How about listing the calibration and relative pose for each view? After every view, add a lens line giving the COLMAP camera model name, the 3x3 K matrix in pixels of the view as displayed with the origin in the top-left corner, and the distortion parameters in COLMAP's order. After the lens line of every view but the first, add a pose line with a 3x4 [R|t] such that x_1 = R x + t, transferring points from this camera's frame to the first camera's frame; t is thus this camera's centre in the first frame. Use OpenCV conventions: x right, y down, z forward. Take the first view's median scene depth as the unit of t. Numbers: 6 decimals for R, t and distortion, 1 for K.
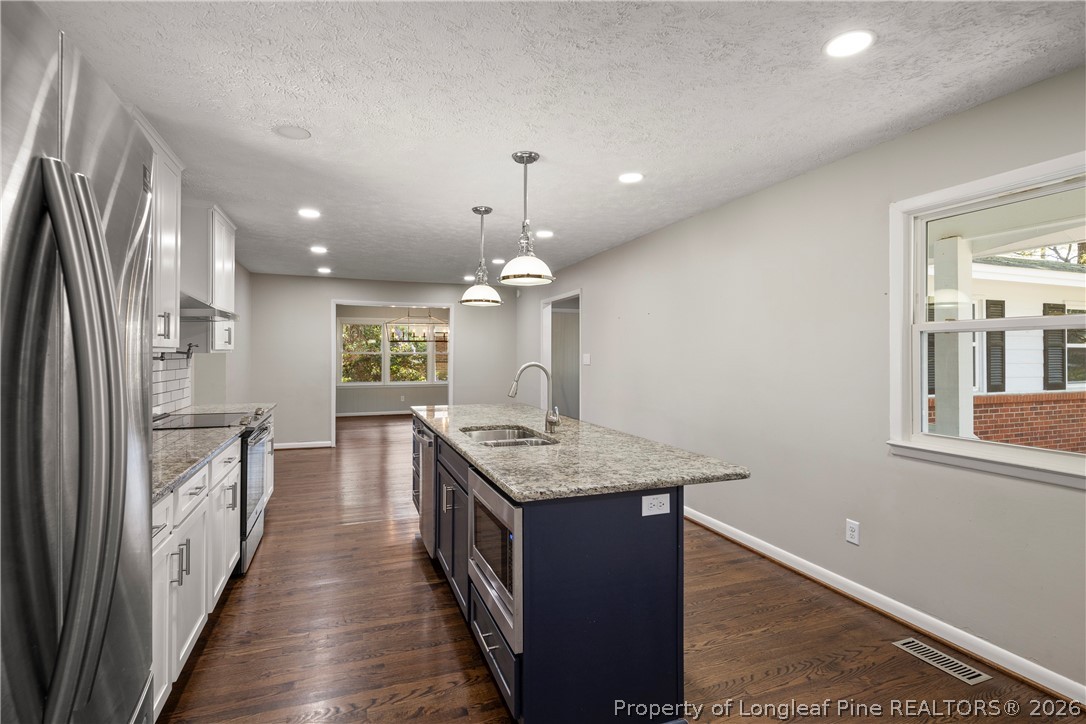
lens RADIAL K [[525.7, 0, 544.9], [0, 525.7, 357.0], [0, 0, 1]] dist [0.001823, -0.001056]
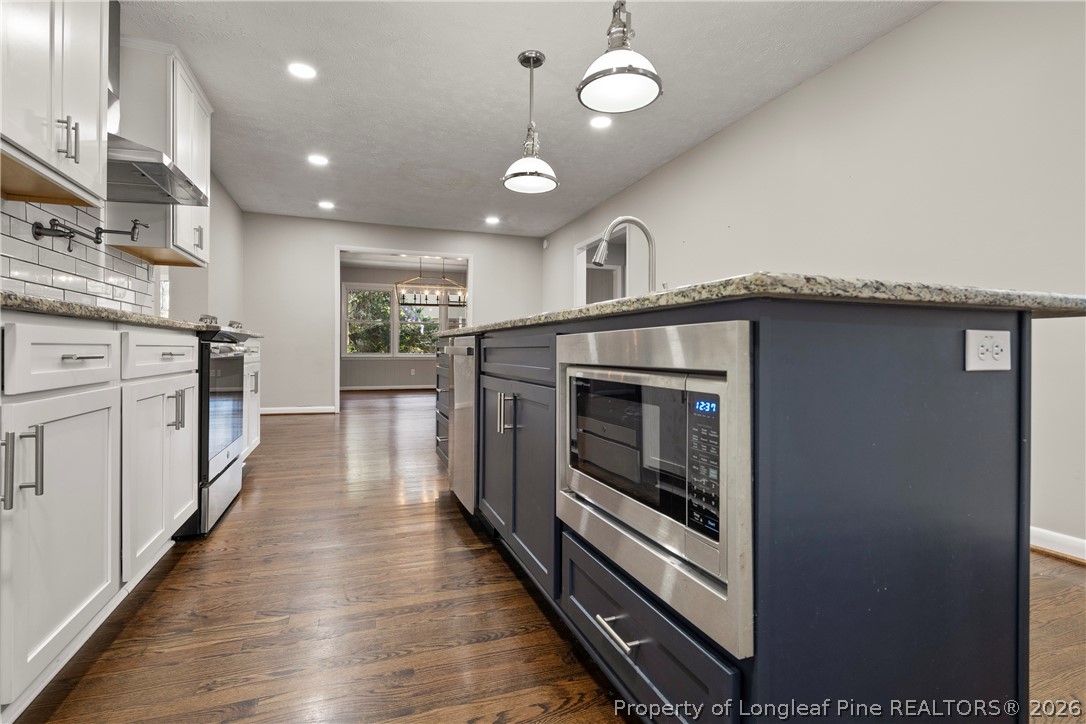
lens RADIAL K [[525.7, 0, 544.0], [0, 525.7, 356.7], [0, 0, 1]] dist [0.001823, -0.001056]
pose [[0.999924, 0.003276, -0.011901, -0.115344], [-0.003187, 0.999967, 0.007501, 0.173722], [0.011925, -0.007463, 0.999901, 0.314423]]
